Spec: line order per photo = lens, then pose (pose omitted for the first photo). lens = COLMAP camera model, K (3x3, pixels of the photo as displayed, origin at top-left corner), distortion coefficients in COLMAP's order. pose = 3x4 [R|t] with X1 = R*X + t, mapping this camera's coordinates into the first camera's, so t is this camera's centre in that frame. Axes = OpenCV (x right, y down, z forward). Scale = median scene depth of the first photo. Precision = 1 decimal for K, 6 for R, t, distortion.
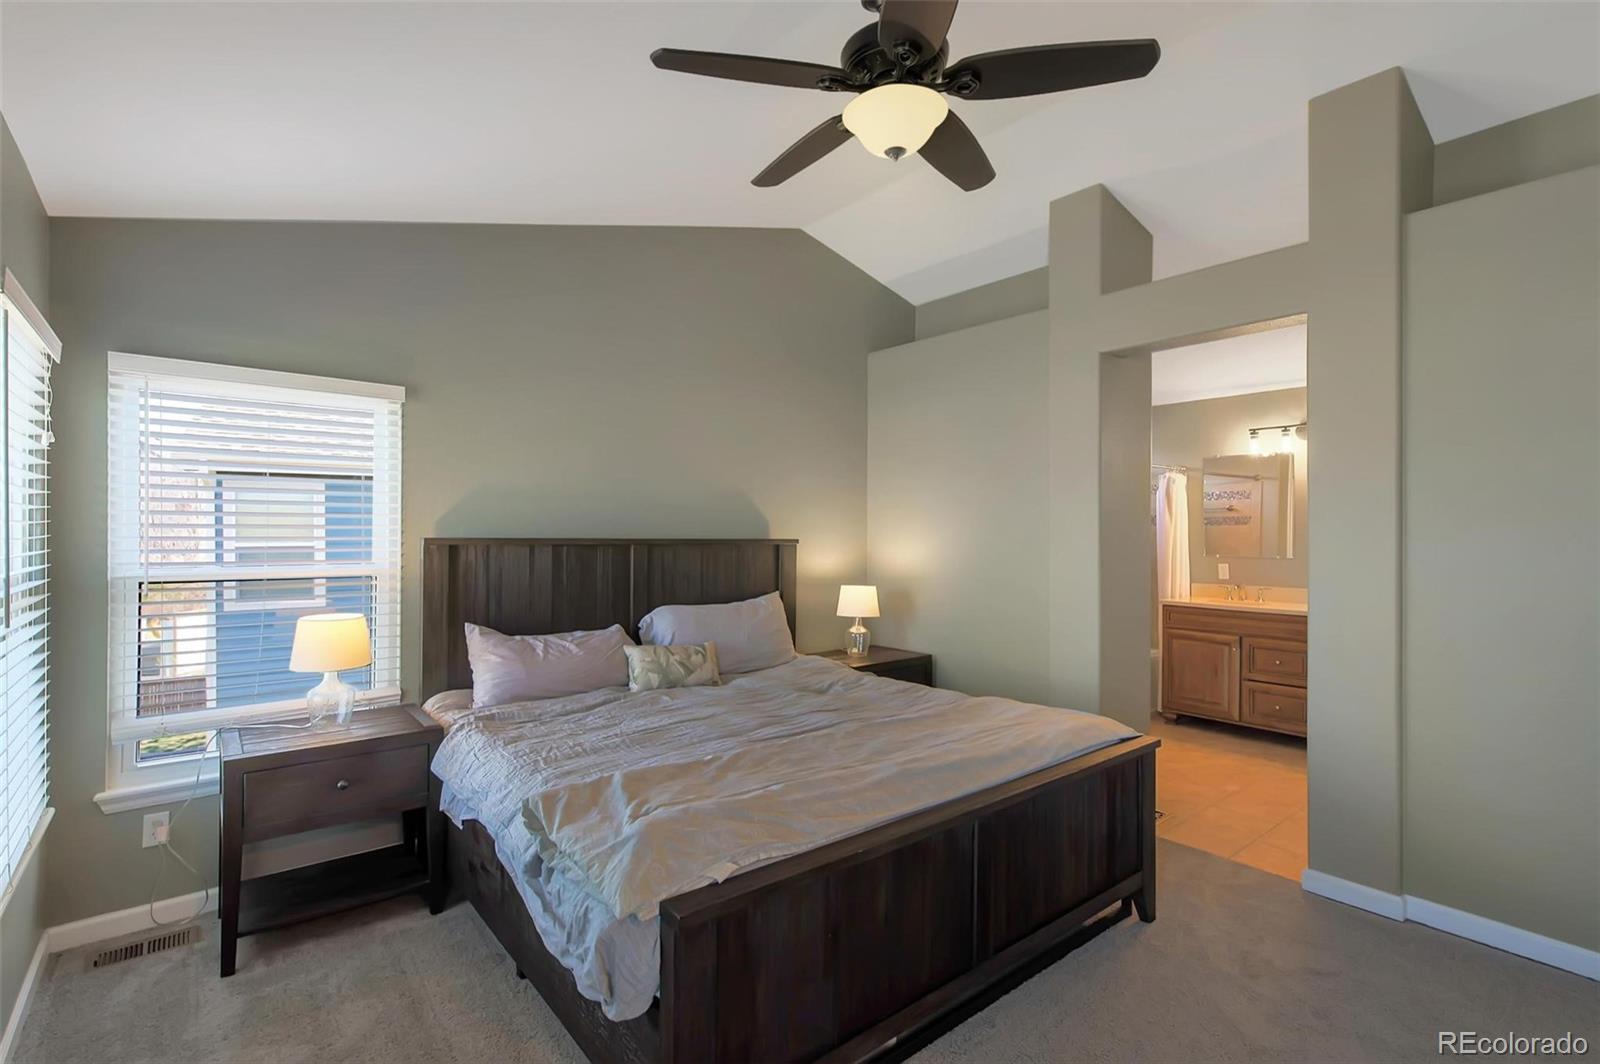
lens RADIAL K [[743.8, 0, 806.0], [0, 743.8, 525.8], [0, 0, 1]] dist [0.004068, -0.001323]
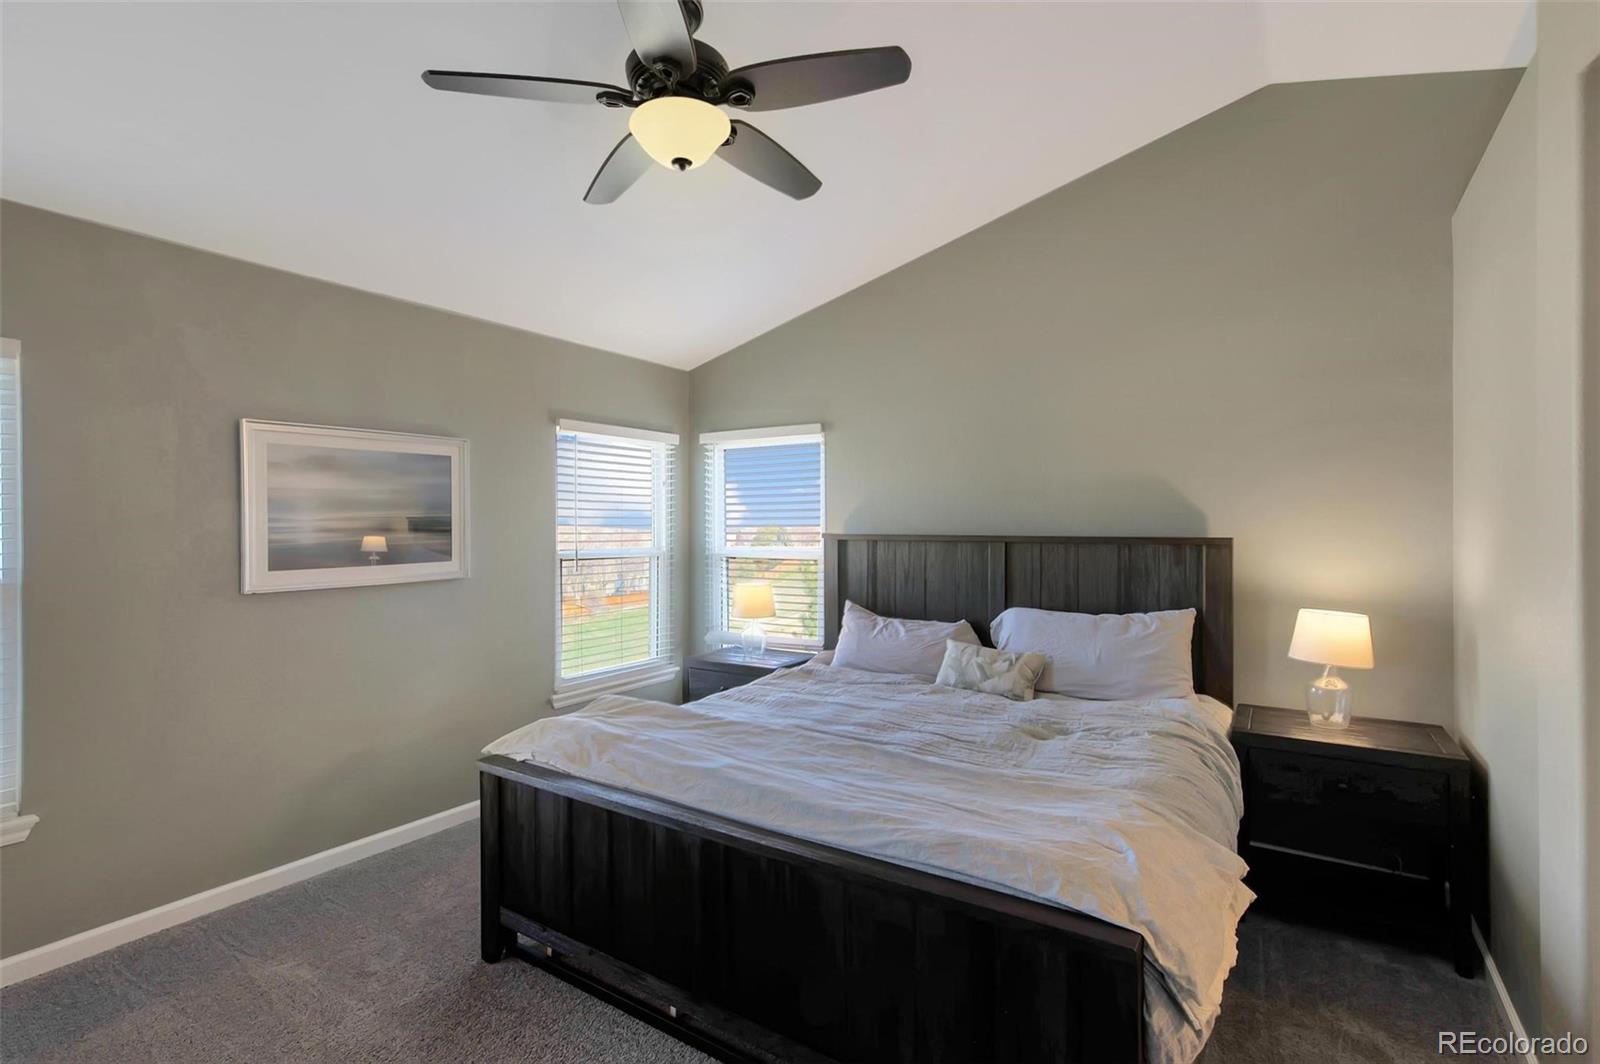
lens RADIAL K [[743.8, 0, 807.5], [0, 743.8, 532.7], [0, 0, 1]] dist [0.004068, -0.001323]
pose [[0.301408, 0.000172, -0.953495, 1.010676], [0.009329, 0.999952, 0.003130, 0.011614], [0.953449, -0.009839, 0.301392, 0.749383]]
